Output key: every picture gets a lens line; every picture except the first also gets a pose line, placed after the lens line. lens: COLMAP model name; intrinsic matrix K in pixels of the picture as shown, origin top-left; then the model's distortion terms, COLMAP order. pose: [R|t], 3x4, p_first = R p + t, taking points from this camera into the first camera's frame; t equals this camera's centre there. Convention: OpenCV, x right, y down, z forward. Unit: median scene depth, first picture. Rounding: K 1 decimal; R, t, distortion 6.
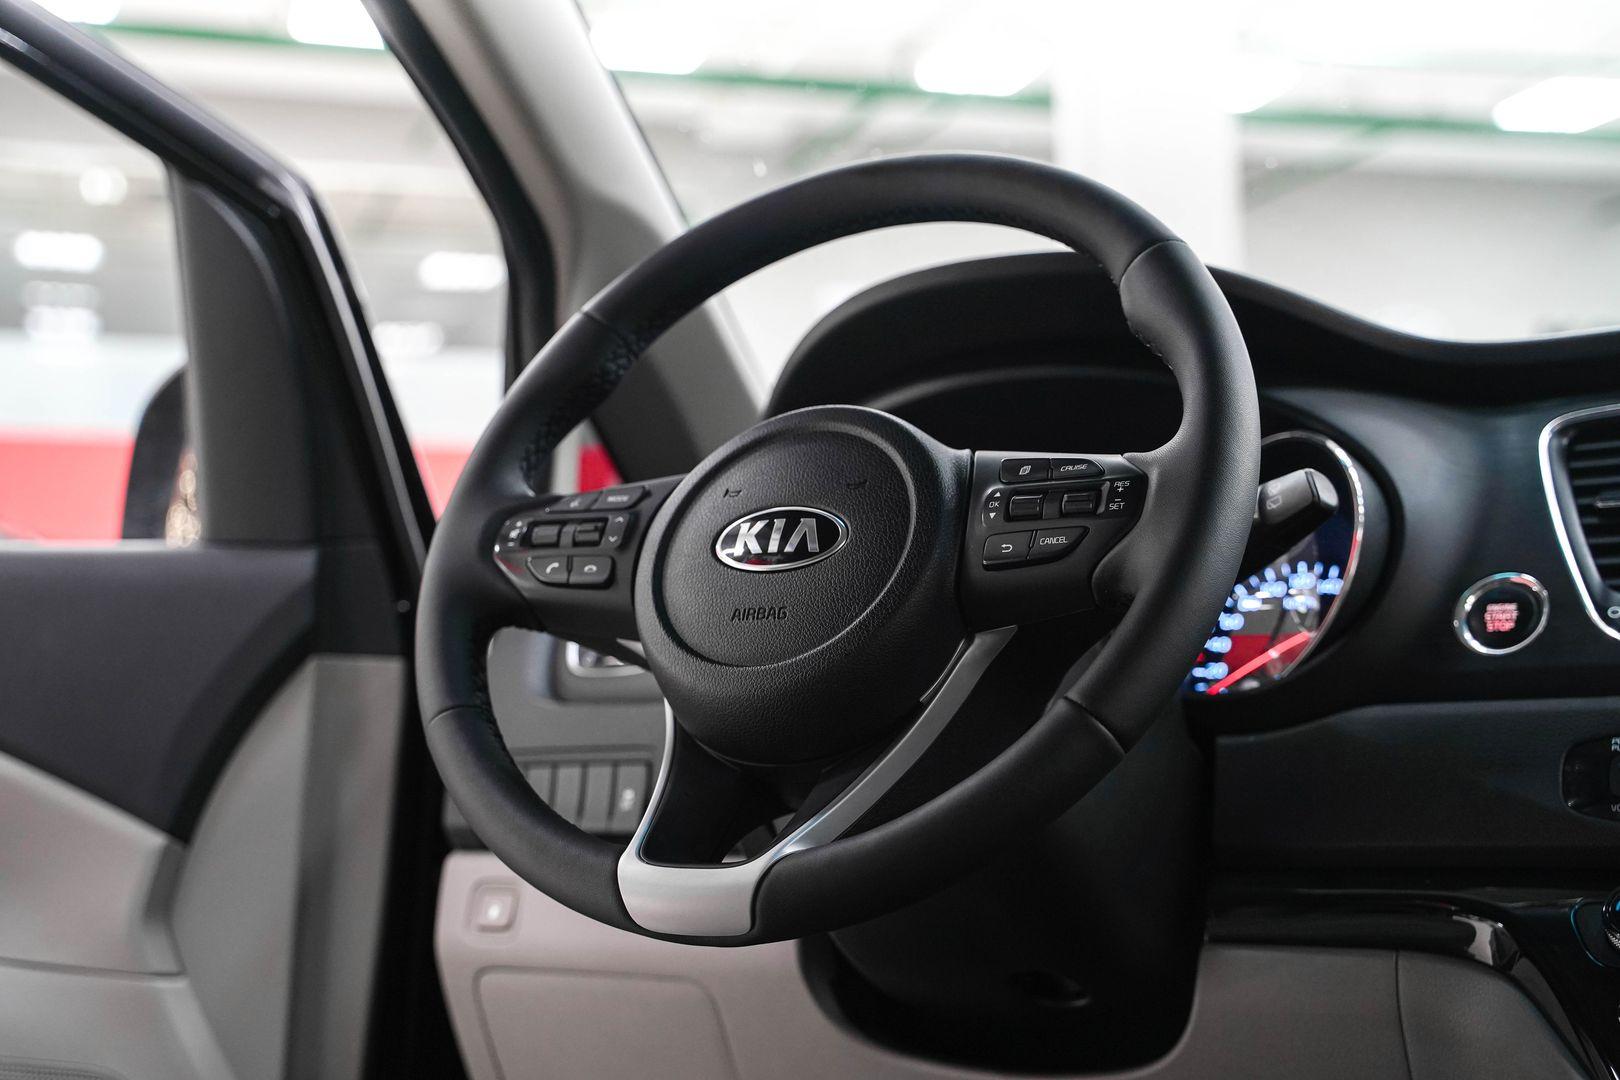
lens RADIAL K [[2311.7, 0, 810.0], [0, 2311.7, 540.0], [0, 0, 1]] dist [0.093293, 0.044803]
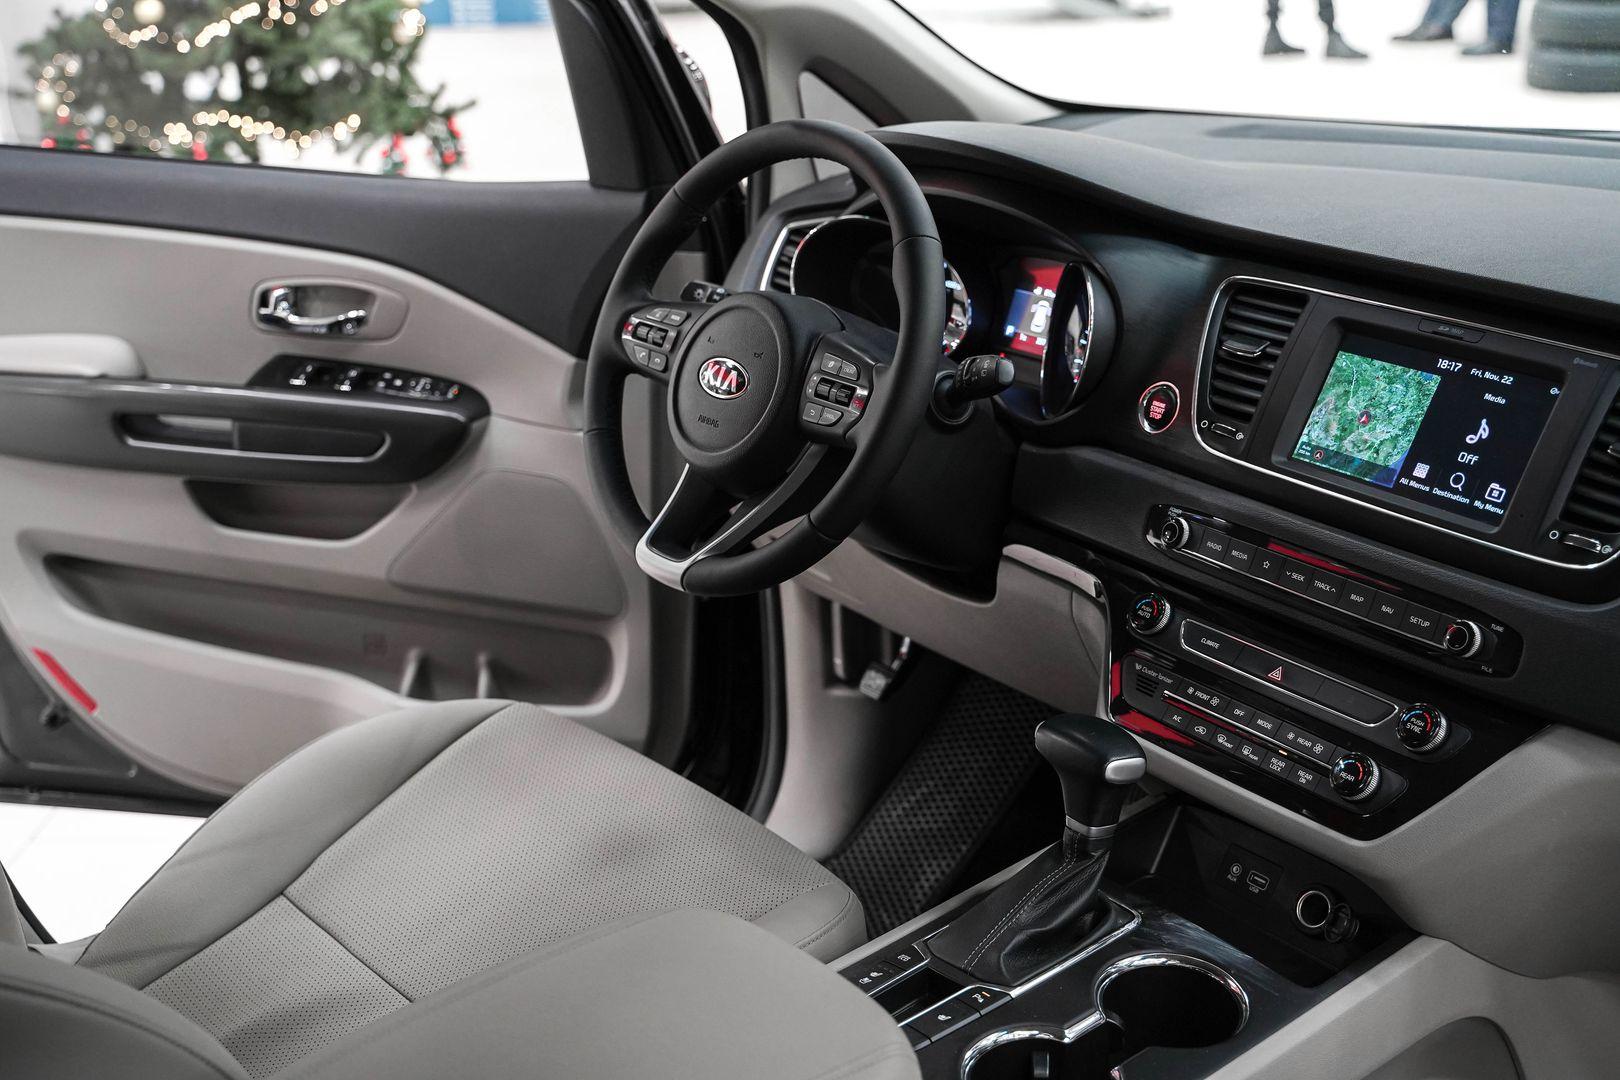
lens RADIAL K [[1924.3, 0, 810.0], [0, 1924.3, 540.0], [0, 0, 1]] dist [0.026236, 0.026093]
pose [[0.933645, 0.109893, -0.340927, 0.567621], [0.058509, 0.892208, 0.447819, -0.547768], [0.353390, -0.438051, 0.826576, -0.316048]]
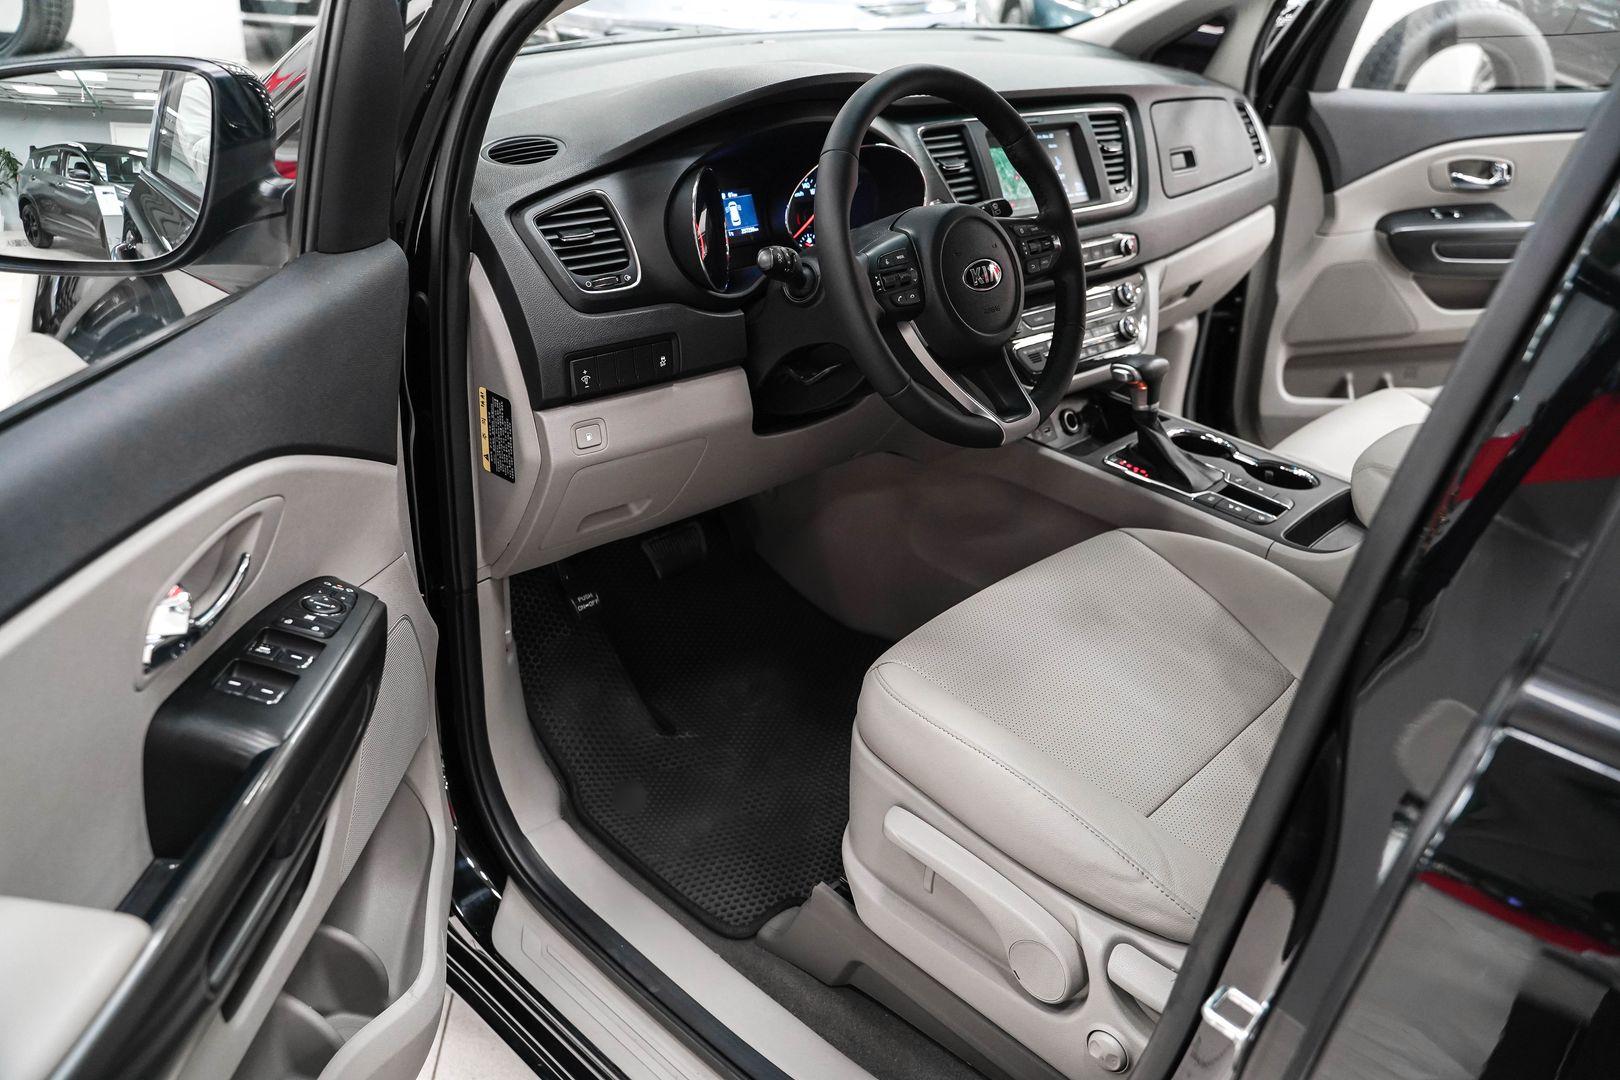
lens RADIAL K [[1317.4, 0, 819.5], [0, 1317.4, 535.3], [0, 0, 1]] dist [-0.127161, 0.113063]
pose [[0.247215, -0.426053, 0.870266, -1.270636], [-0.170564, 0.864985, 0.471919, -0.354981], [-0.953831, -0.265102, 0.141168, 0.843557]]
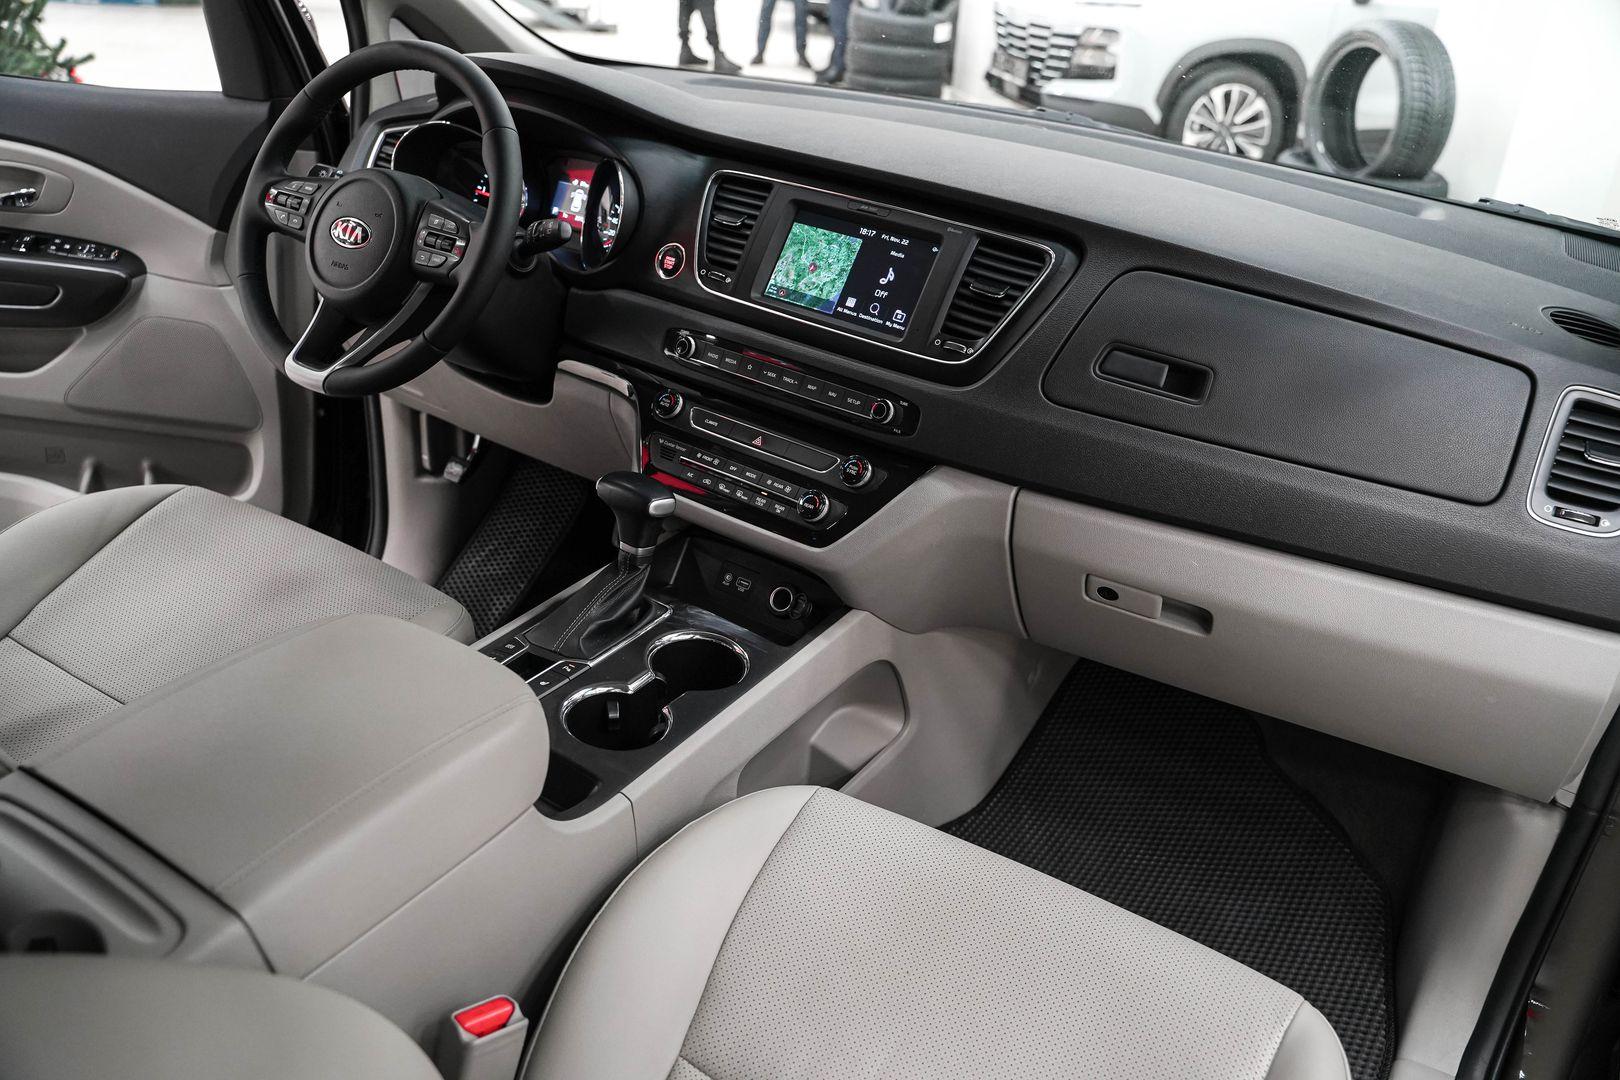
lens RADIAL K [[1317.4, 0, 819.5], [0, 1317.4, 535.3], [0, 0, 1]] dist [-0.127161, 0.113063]
pose [[0.994486, 0.104863, 0.000785, 0.496218], [-0.089233, 0.842275, 0.531612, -0.484984], [0.055085, -0.528751, 0.846988, -0.318805]]
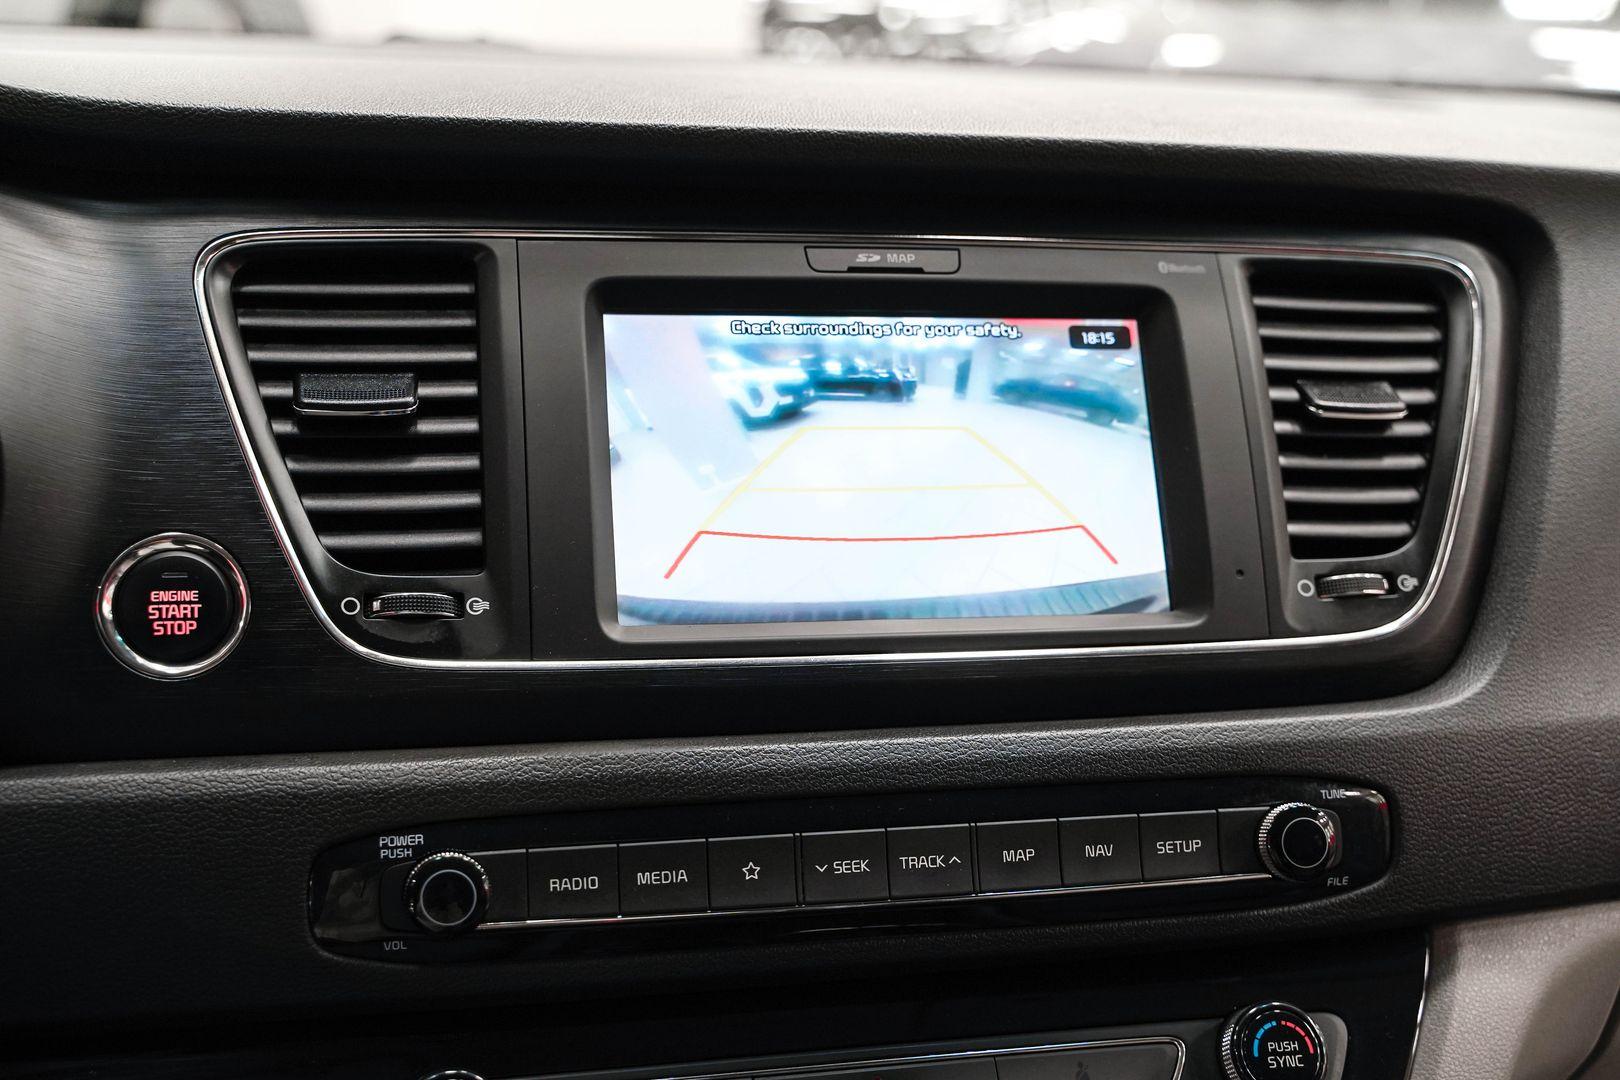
lens RADIAL K [[1924.3, 0, 810.0], [0, 1924.3, 540.0], [0, 0, 1]] dist [0.026236, 0.026093]
pose [[0.681210, -0.164495, 0.713368, 0.044599], [-0.133711, 0.930083, 0.342151, -0.192622], [-0.719773, -0.328462, 0.611587, 0.577730]]
